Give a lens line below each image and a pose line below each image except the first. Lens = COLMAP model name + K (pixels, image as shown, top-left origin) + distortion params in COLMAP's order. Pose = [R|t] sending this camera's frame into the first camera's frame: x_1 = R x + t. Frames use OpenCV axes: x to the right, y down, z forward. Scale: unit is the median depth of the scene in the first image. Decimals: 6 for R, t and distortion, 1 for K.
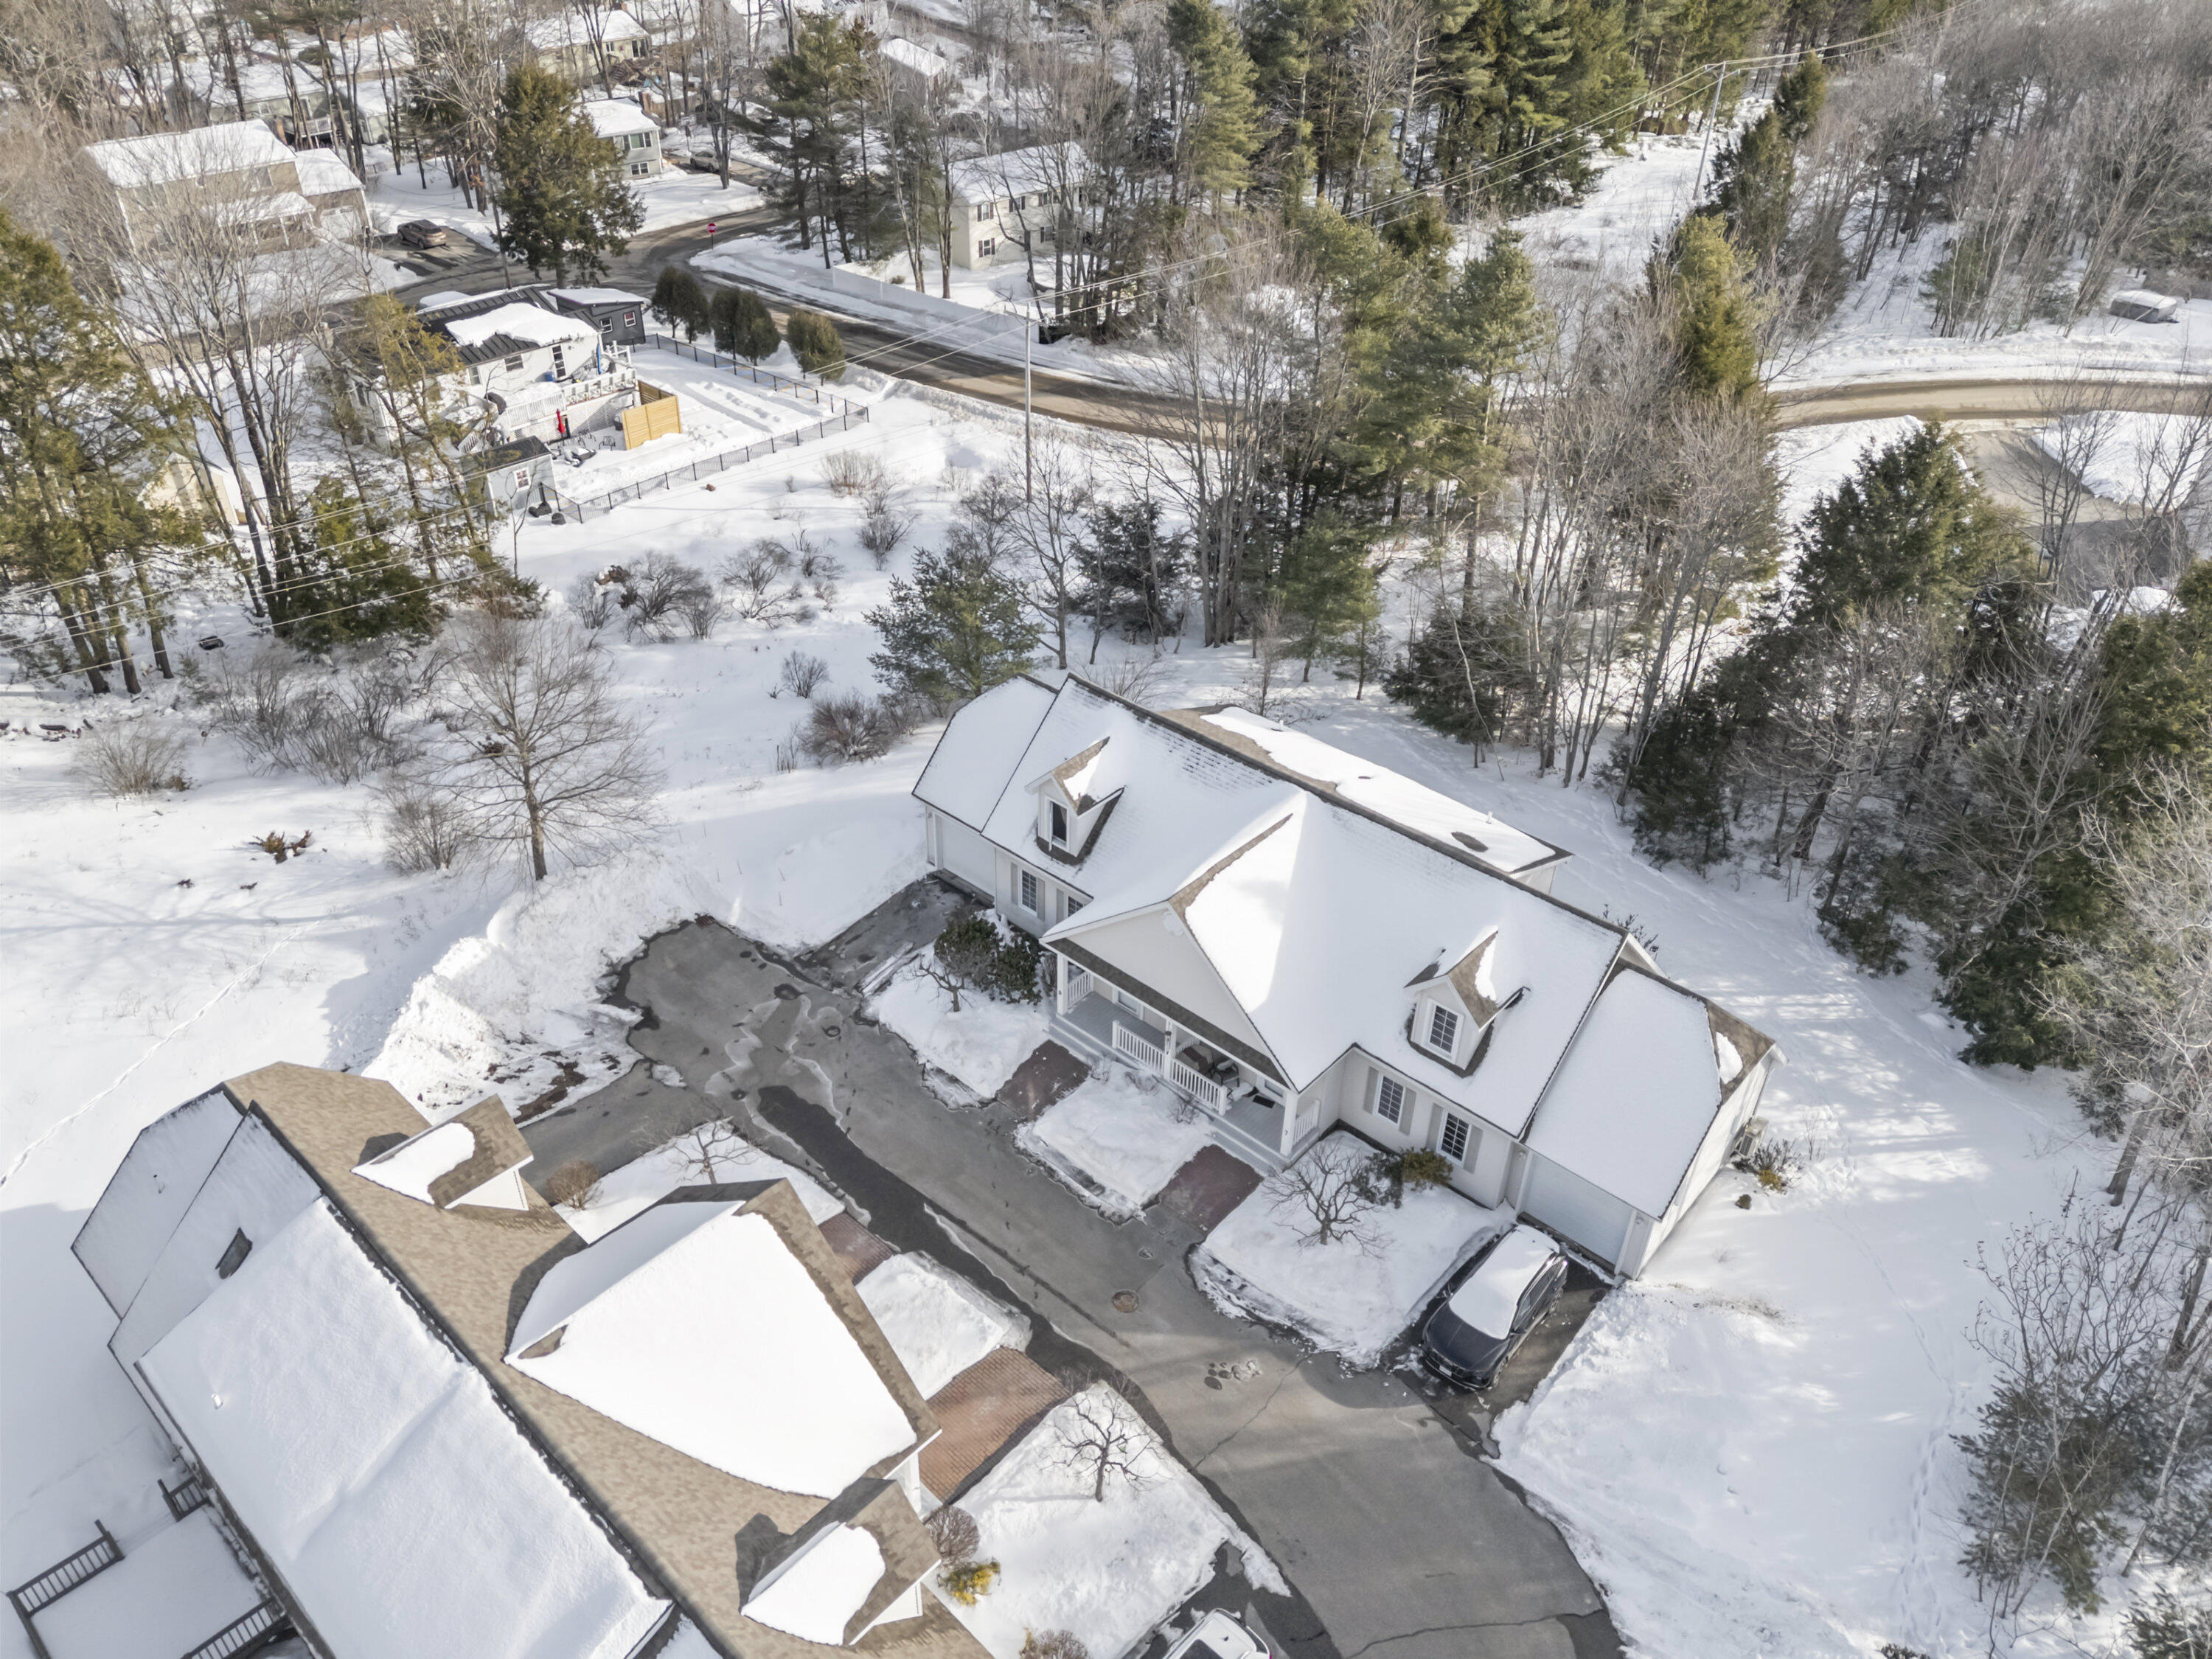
lens RADIAL K [[1612.2, 0, 1106.0], [0, 1612.2, 829.5], [0, 0, 1]] dist [0.077943, -0.078820]
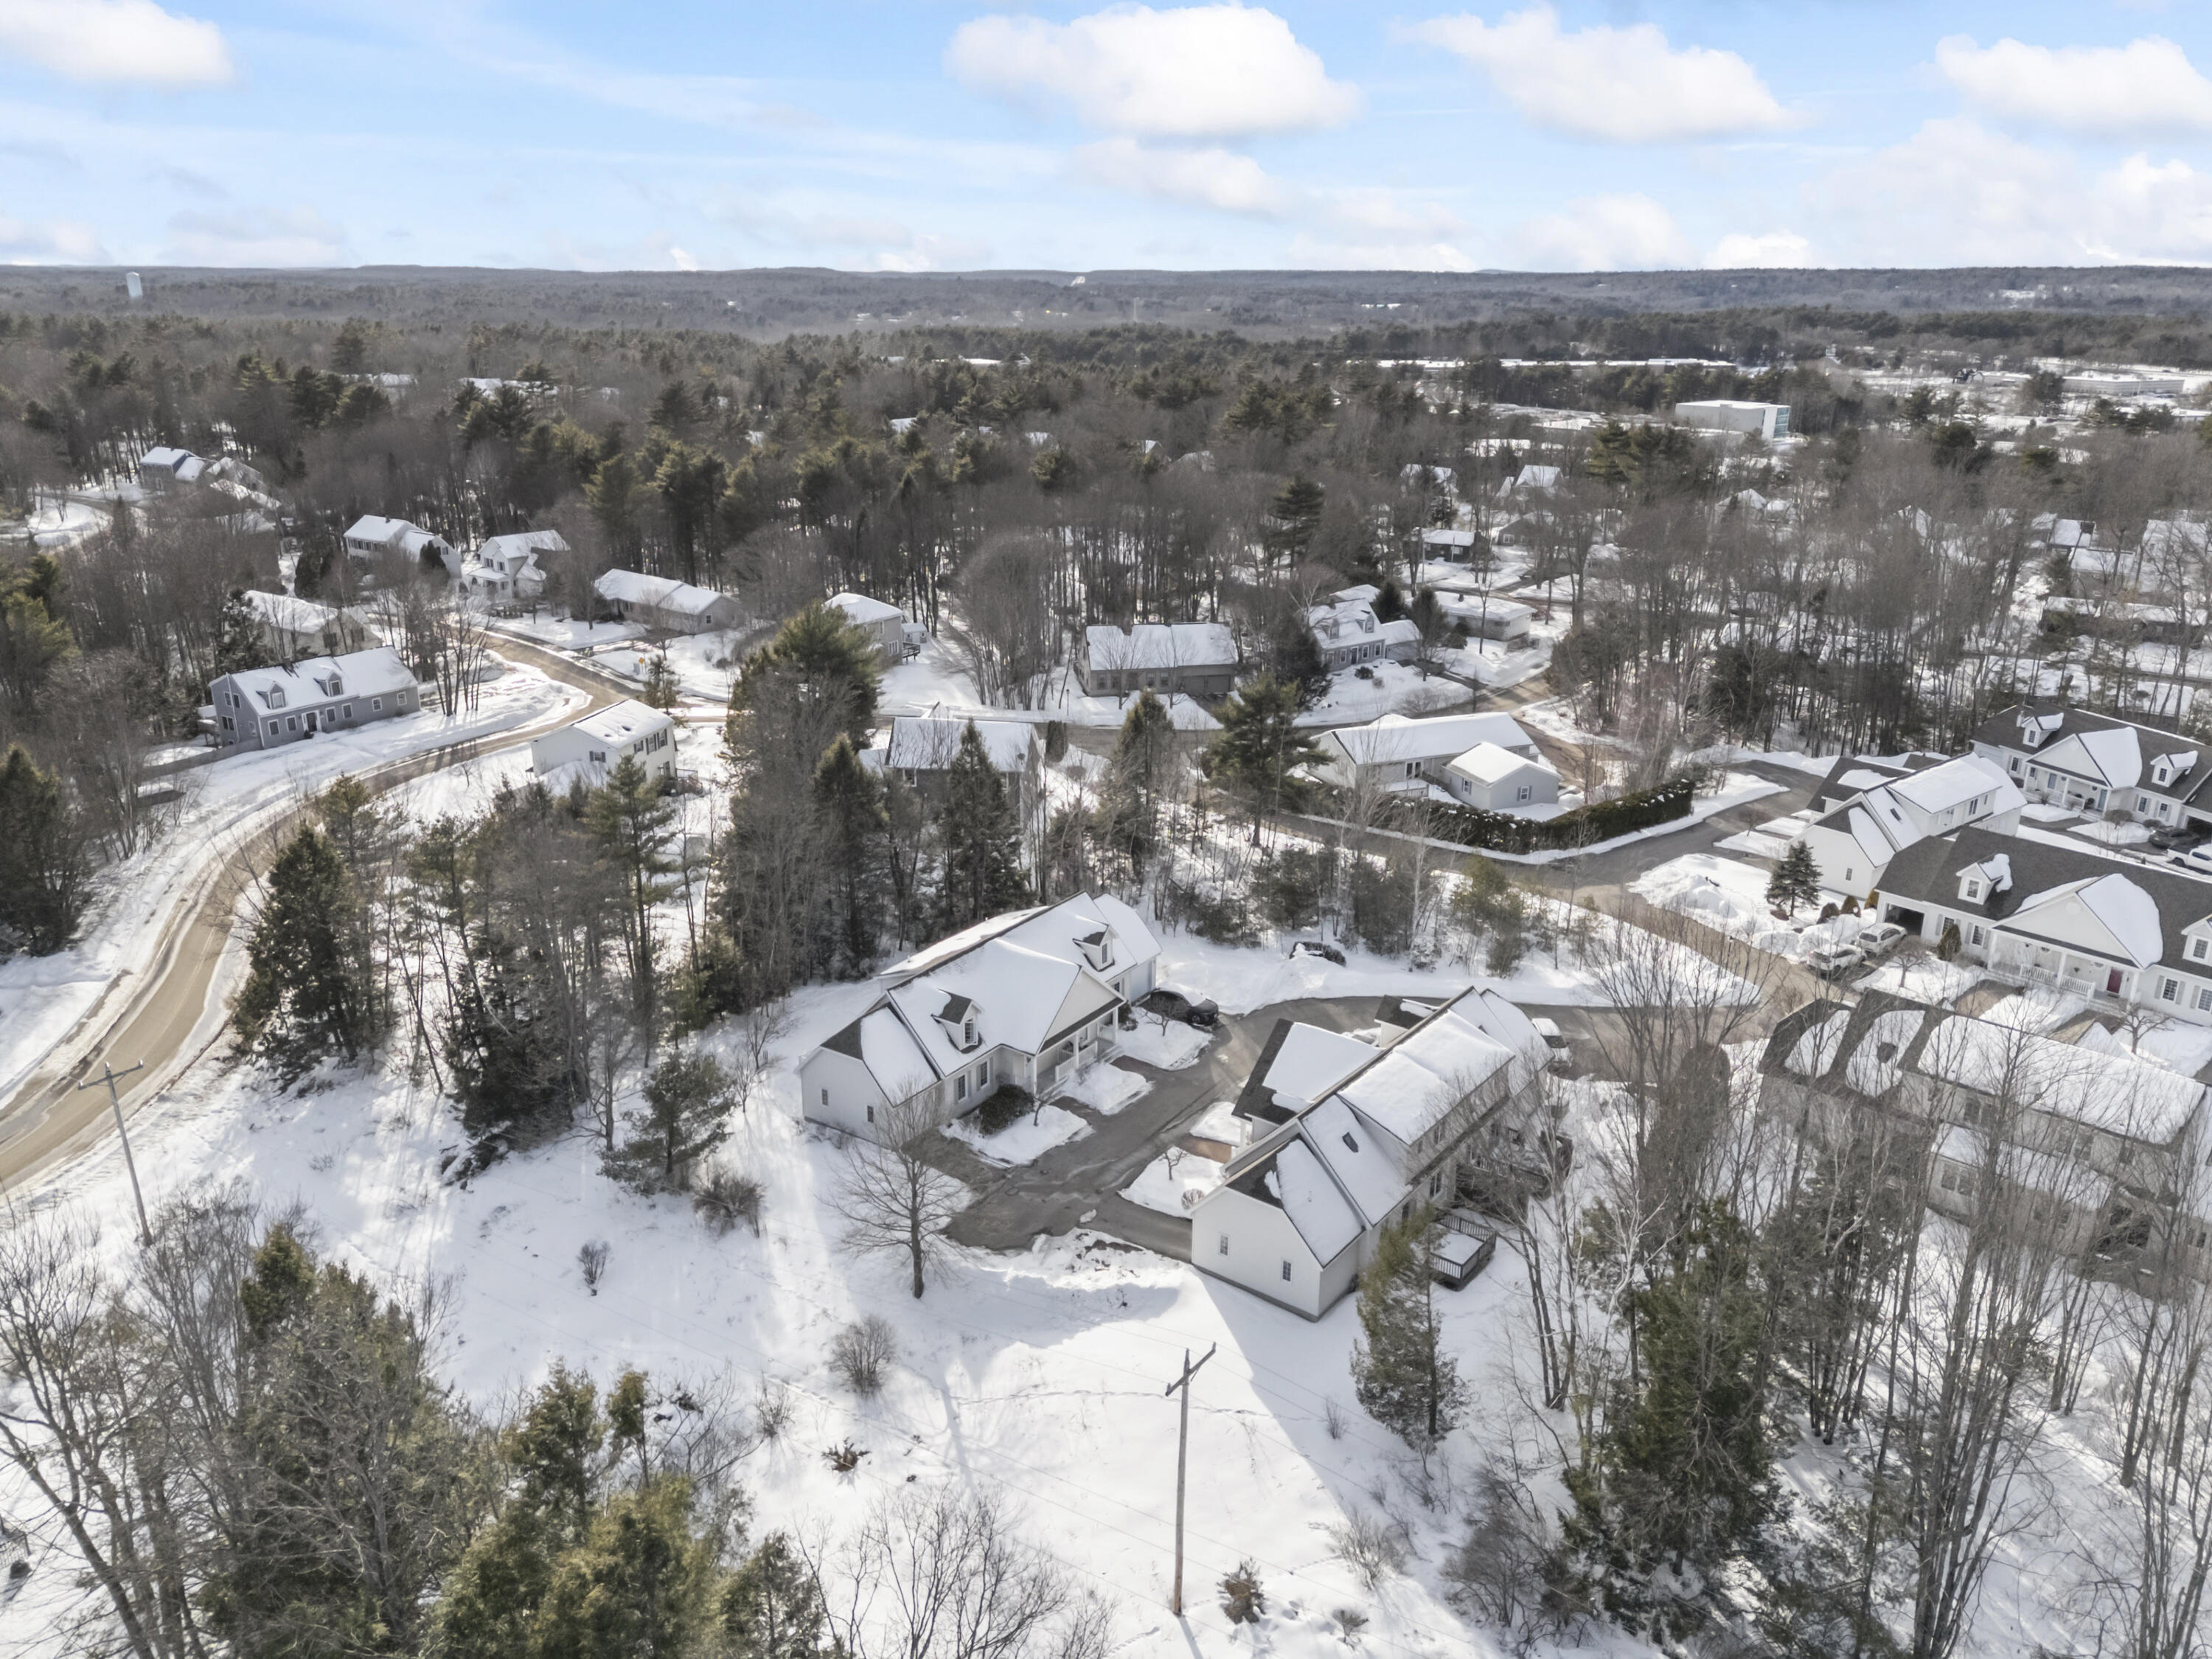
lens RADIAL K [[1612.2, 0, 1106.0], [0, 1612.2, 829.5], [0, 0, 1]] dist [0.077943, -0.078820]
pose [[-0.113605, -0.340244, 0.933450, -1.198768], [0.571163, 0.746391, 0.341574, -0.507735], [-0.812937, 0.571957, 0.109541, 0.375211]]
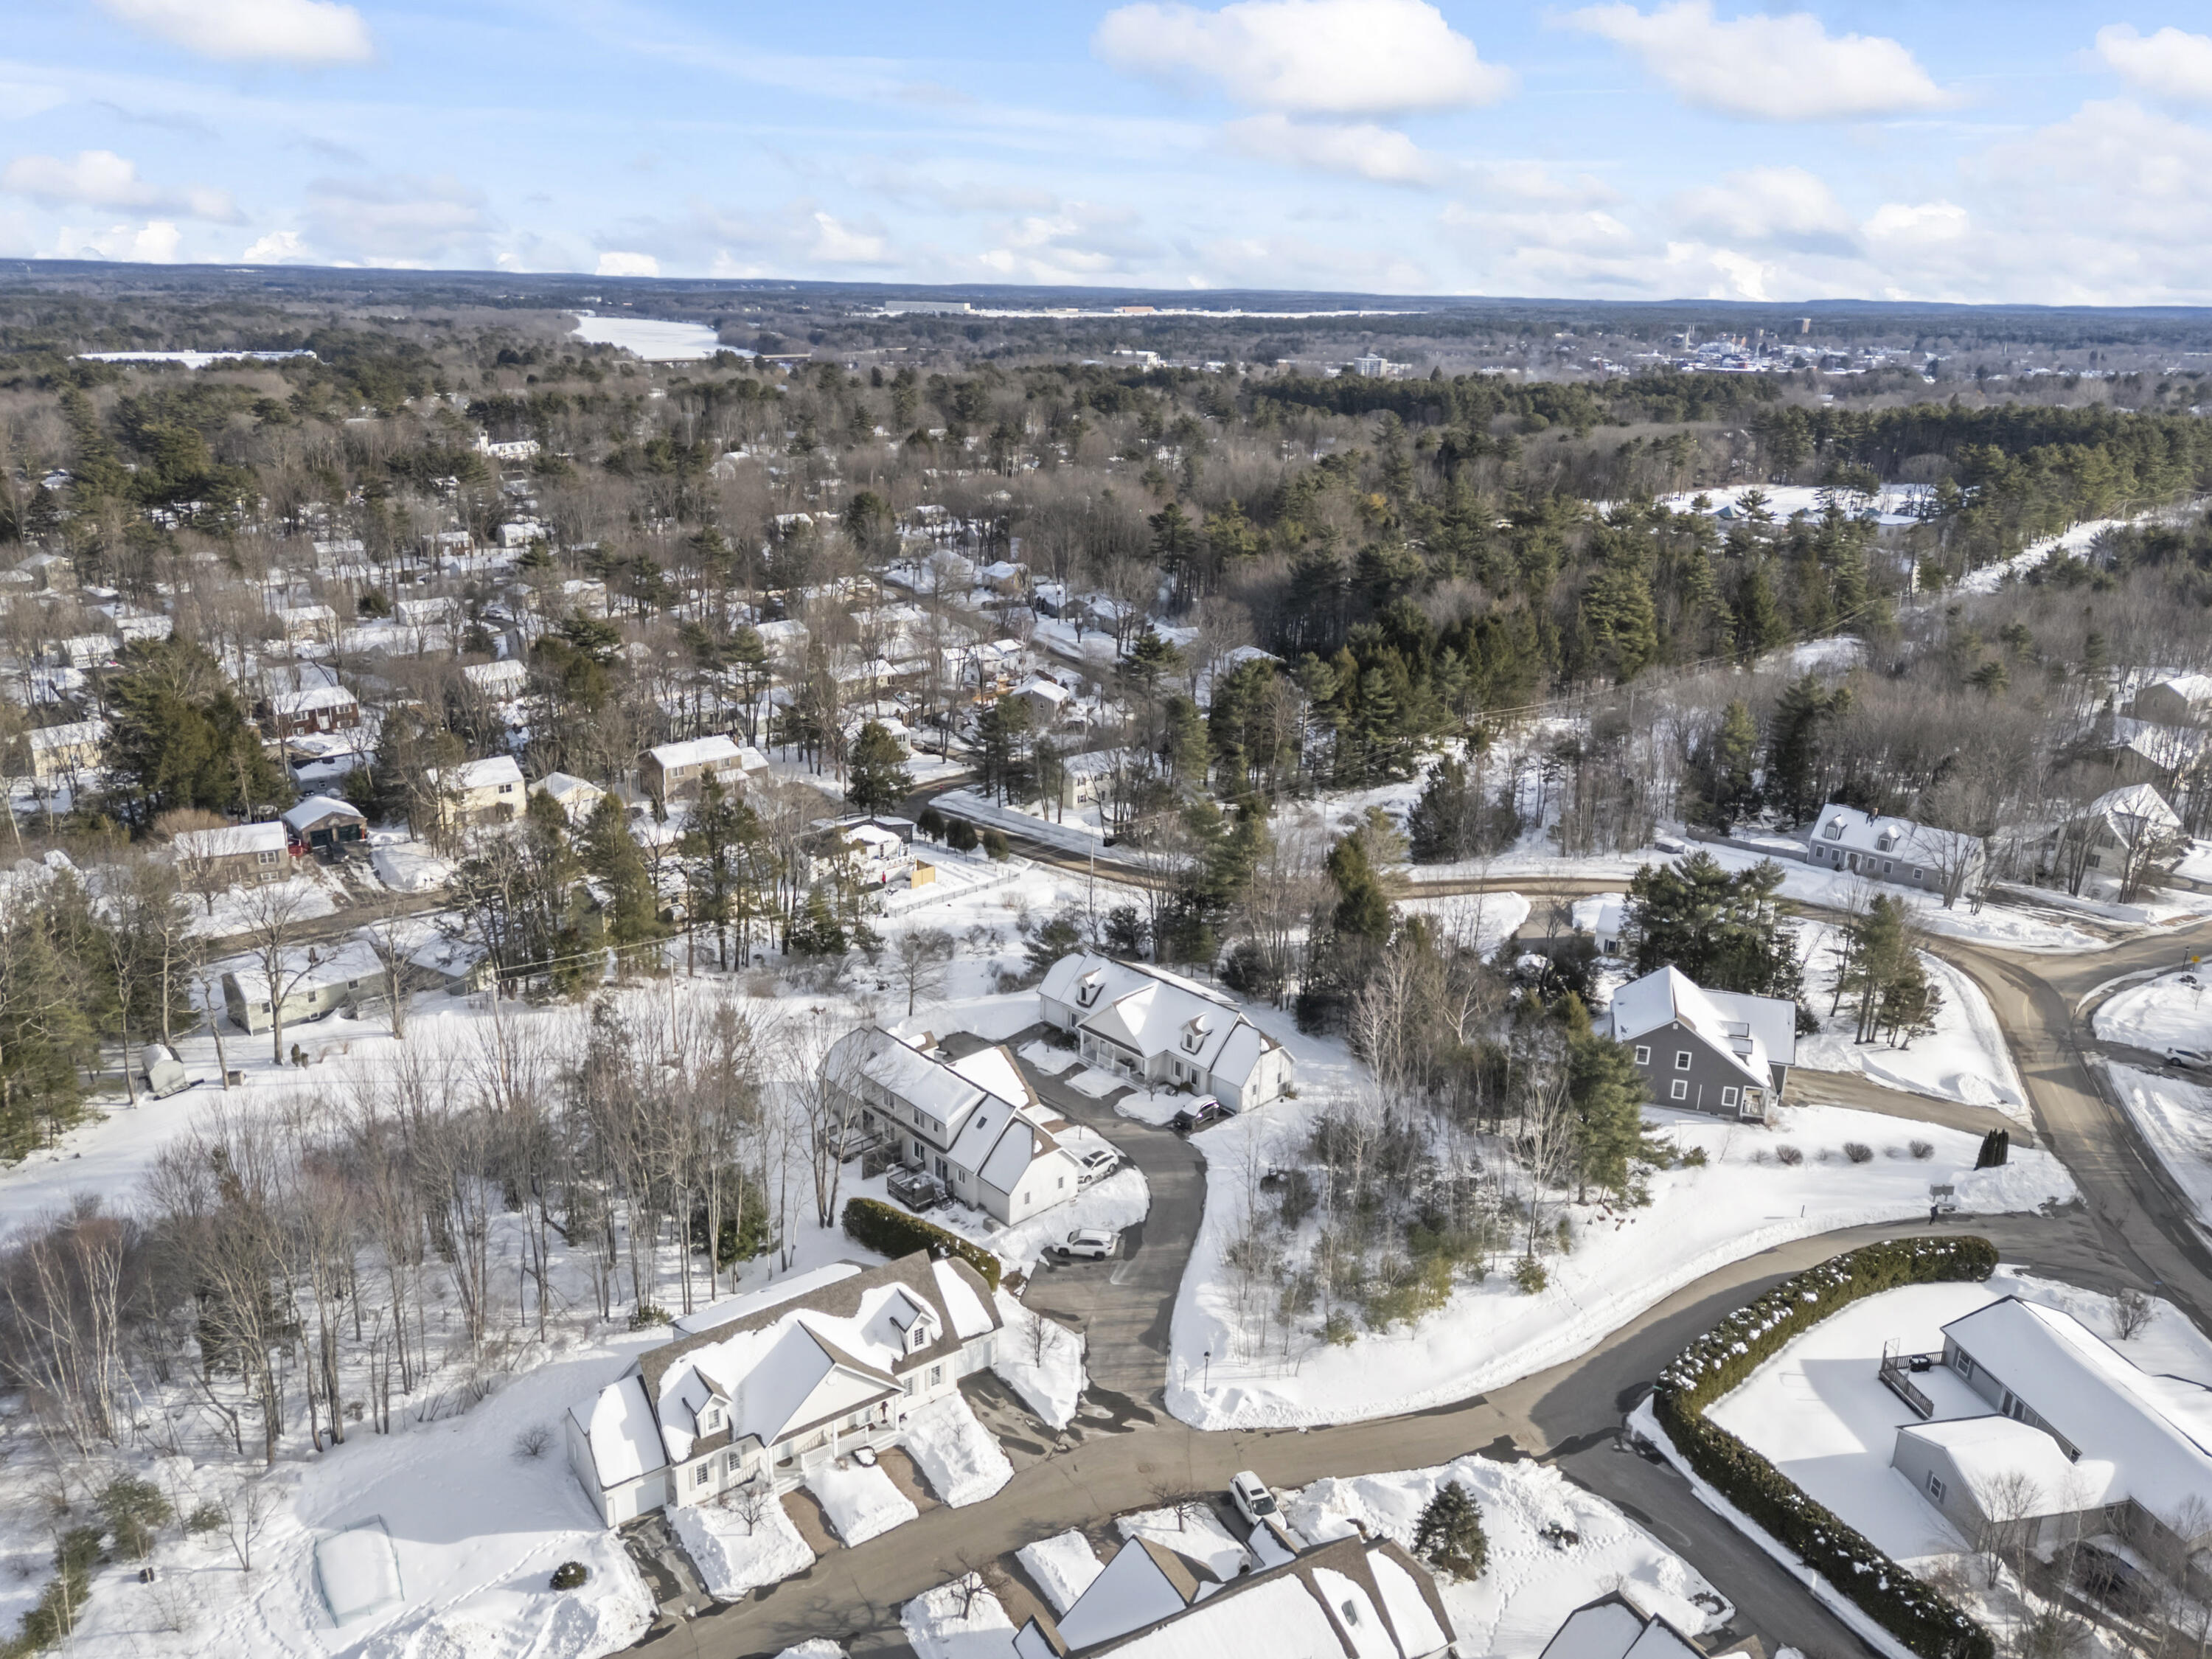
lens RADIAL K [[1612.2, 0, 1106.0], [0, 1612.2, 829.5], [0, 0, 1]] dist [0.077943, -0.078820]
pose [[0.997483, 0.022196, -0.067347, 0.152068], [-0.041100, 0.954915, -0.294020, 0.426452], [0.057784, 0.296048, 0.953424, -1.450855]]
